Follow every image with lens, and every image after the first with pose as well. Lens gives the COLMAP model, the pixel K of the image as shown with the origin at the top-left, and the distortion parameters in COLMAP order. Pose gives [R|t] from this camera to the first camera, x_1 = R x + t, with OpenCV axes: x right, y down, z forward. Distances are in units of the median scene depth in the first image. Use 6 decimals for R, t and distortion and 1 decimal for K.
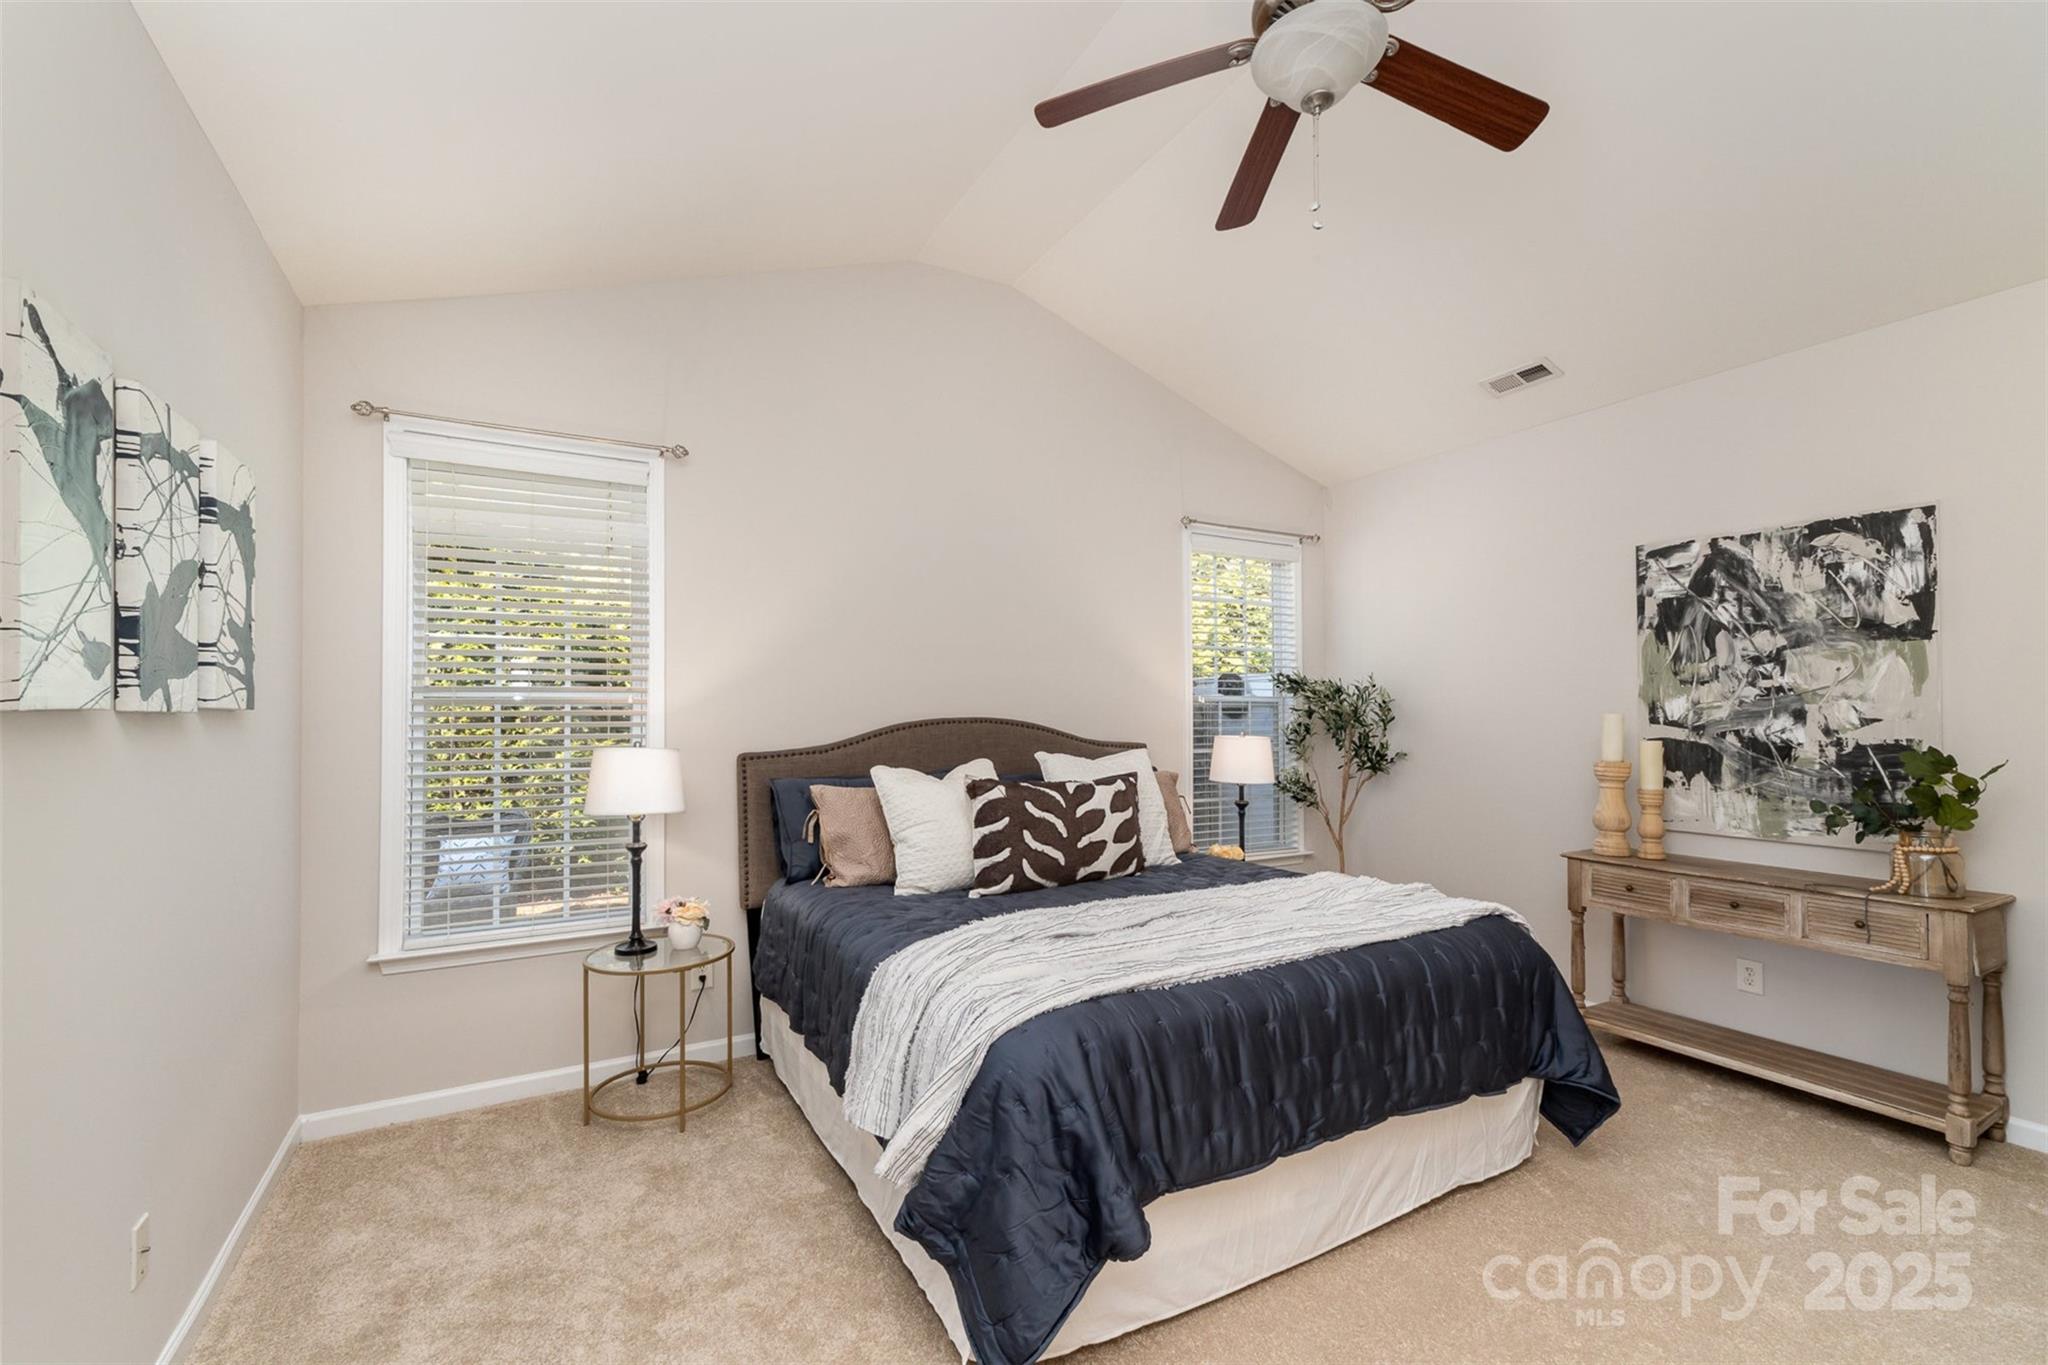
lens RADIAL K [[889.8, 0, 1021.9], [0, 889.8, 720.3], [0, 0, 1]] dist [0.007918, 0.000369]
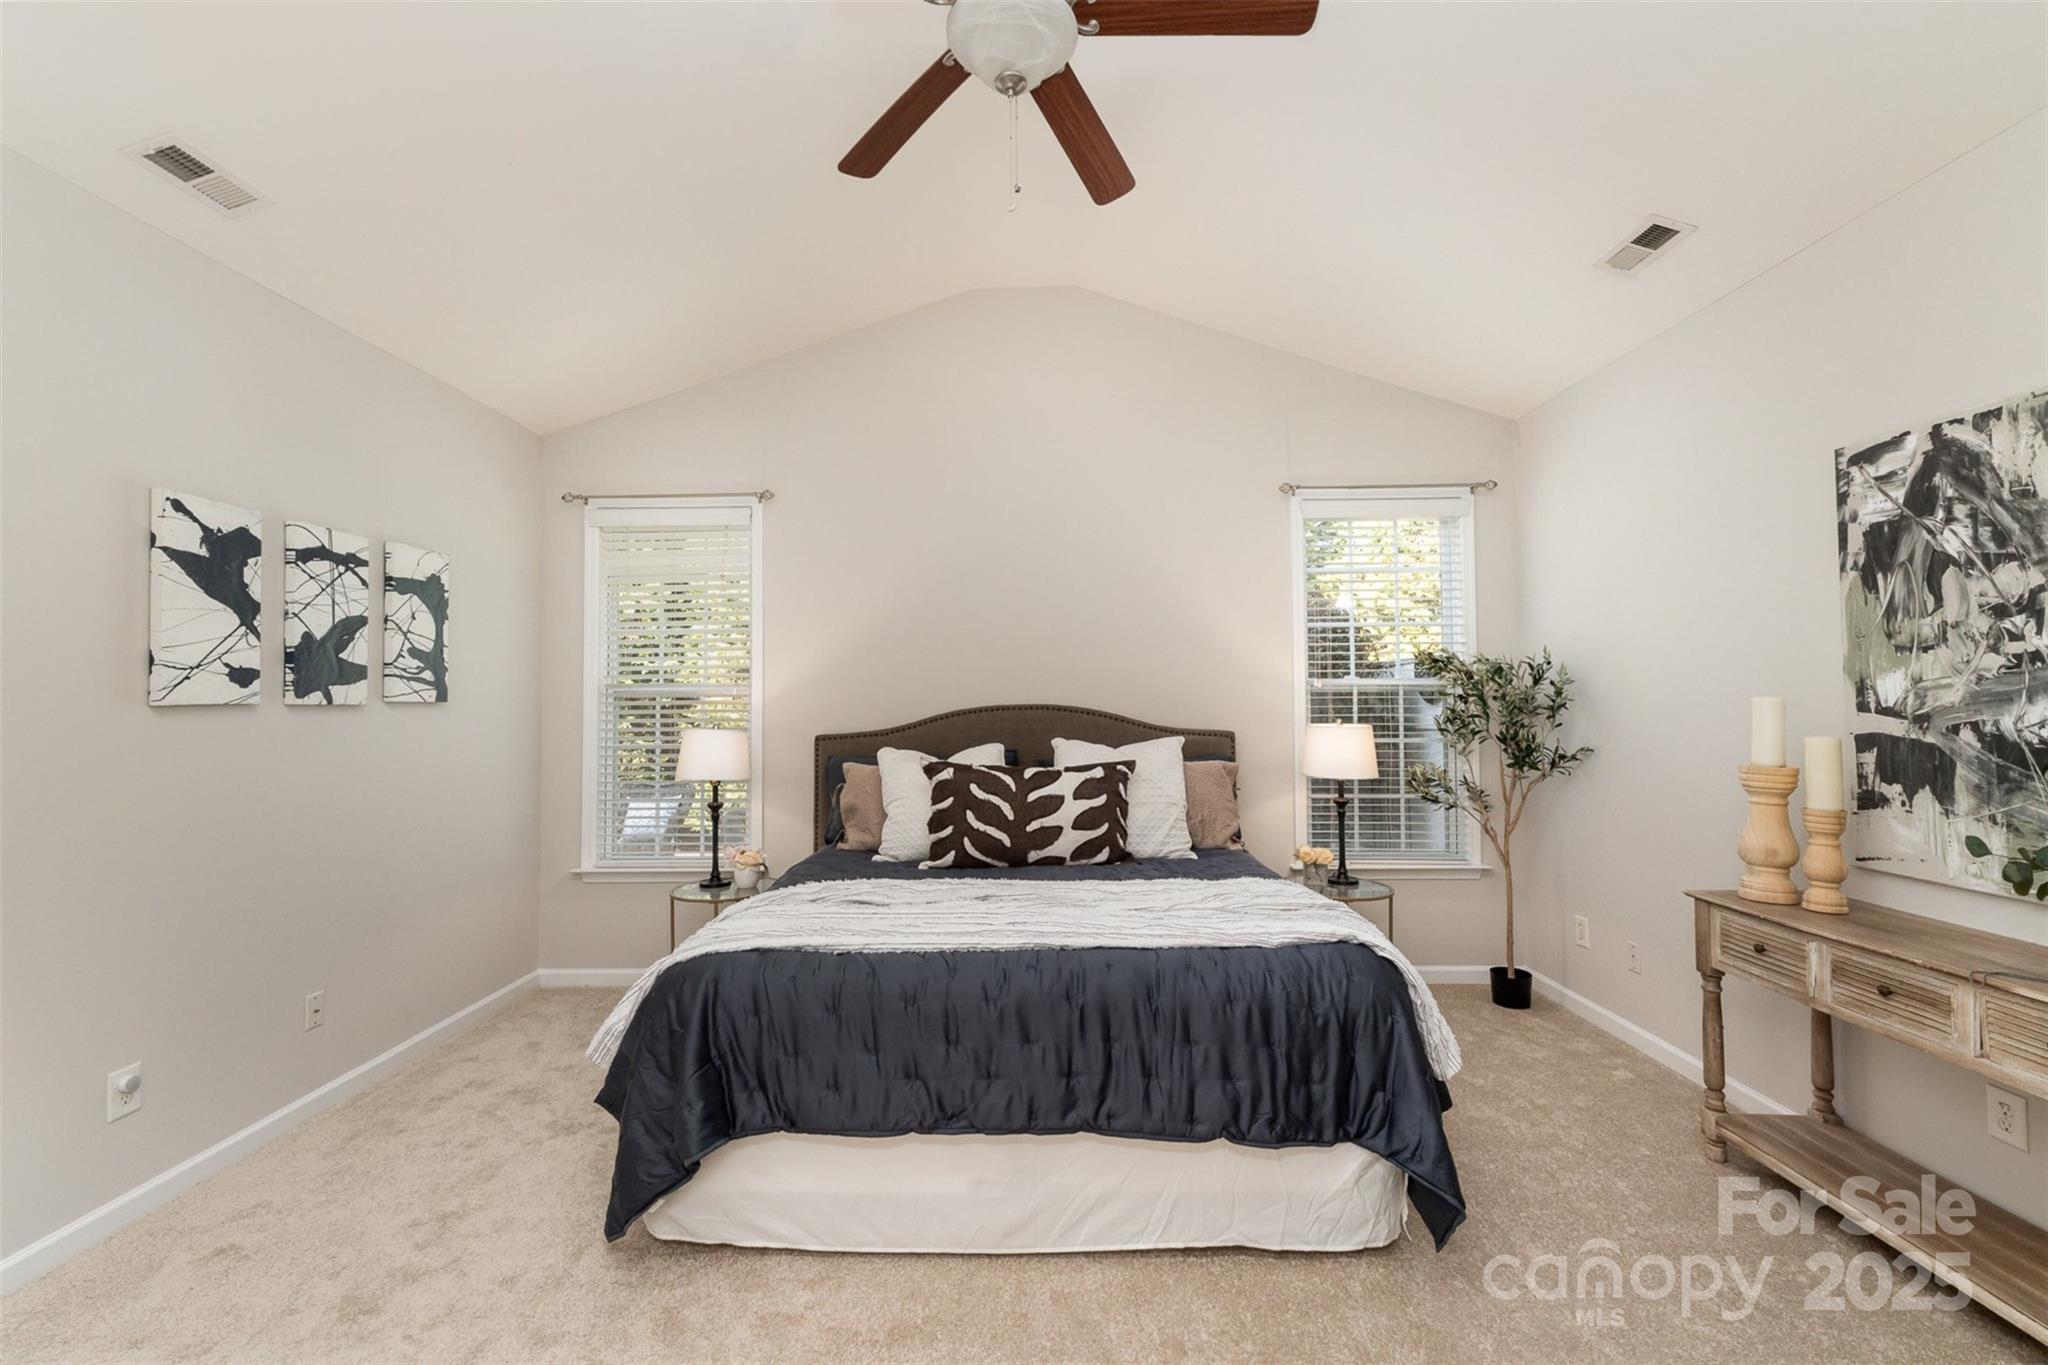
lens RADIAL K [[889.8, 0, 1033.0], [0, 889.8, 698.5], [0, 0, 1]] dist [0.007918, 0.000369]
pose [[0.855292, -0.005916, -0.518113, 0.574883], [0.002177, 0.999967, -0.007824, -0.002379], [0.518142, 0.005564, 0.855276, 0.114109]]
